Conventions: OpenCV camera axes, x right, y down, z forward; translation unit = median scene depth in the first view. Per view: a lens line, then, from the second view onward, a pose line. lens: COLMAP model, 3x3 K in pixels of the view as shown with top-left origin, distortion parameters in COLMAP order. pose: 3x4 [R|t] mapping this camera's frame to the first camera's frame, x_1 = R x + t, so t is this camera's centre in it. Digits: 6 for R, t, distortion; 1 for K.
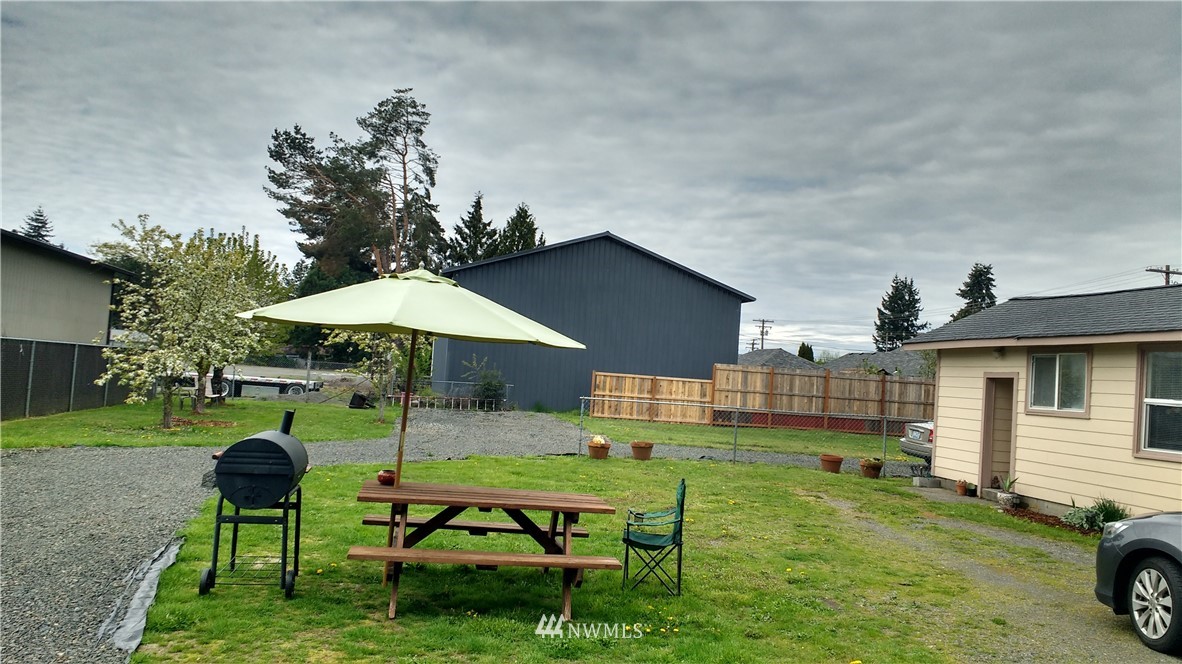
lens RADIAL K [[939.4, 0, 586.3], [0, 939.4, 333.0], [0, 0, 1]] dist [0.084357, -0.093183]
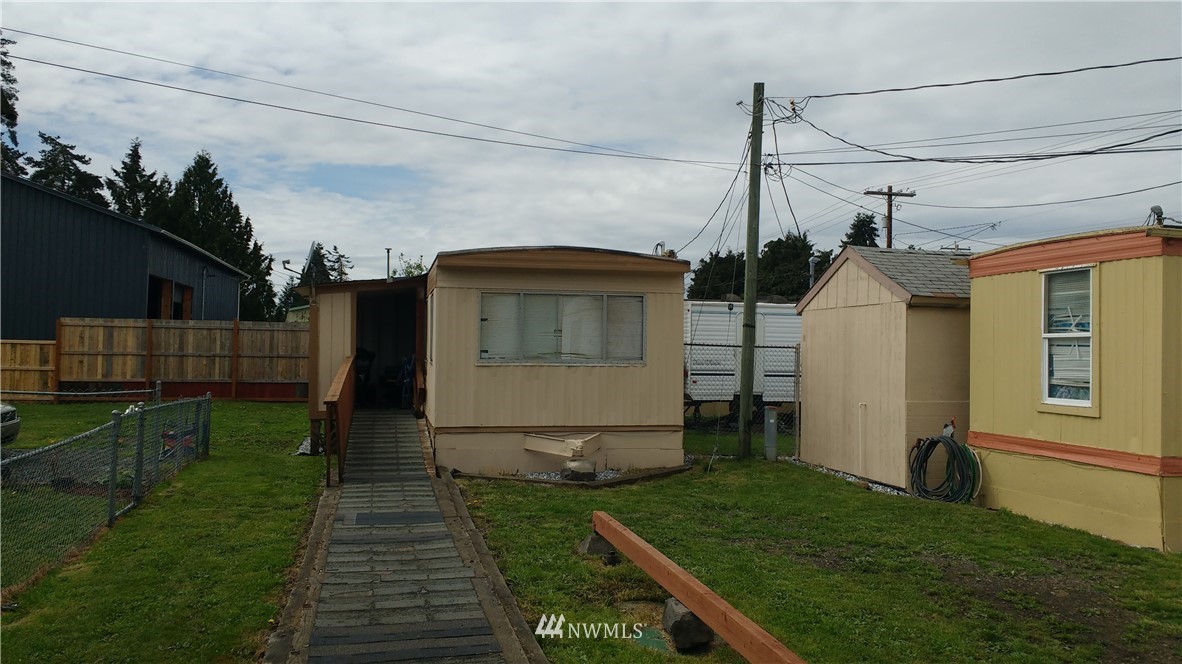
lens RADIAL K [[939.4, 0, 595.9], [0, 939.4, 330.2], [0, 0, 1]] dist [0.084357, -0.093183]
pose [[0.998661, -0.047713, 0.019971, 0.323700], [0.047271, 0.998639, 0.022037, 0.027572], [-0.020996, -0.021063, 0.999558, 0.153500]]
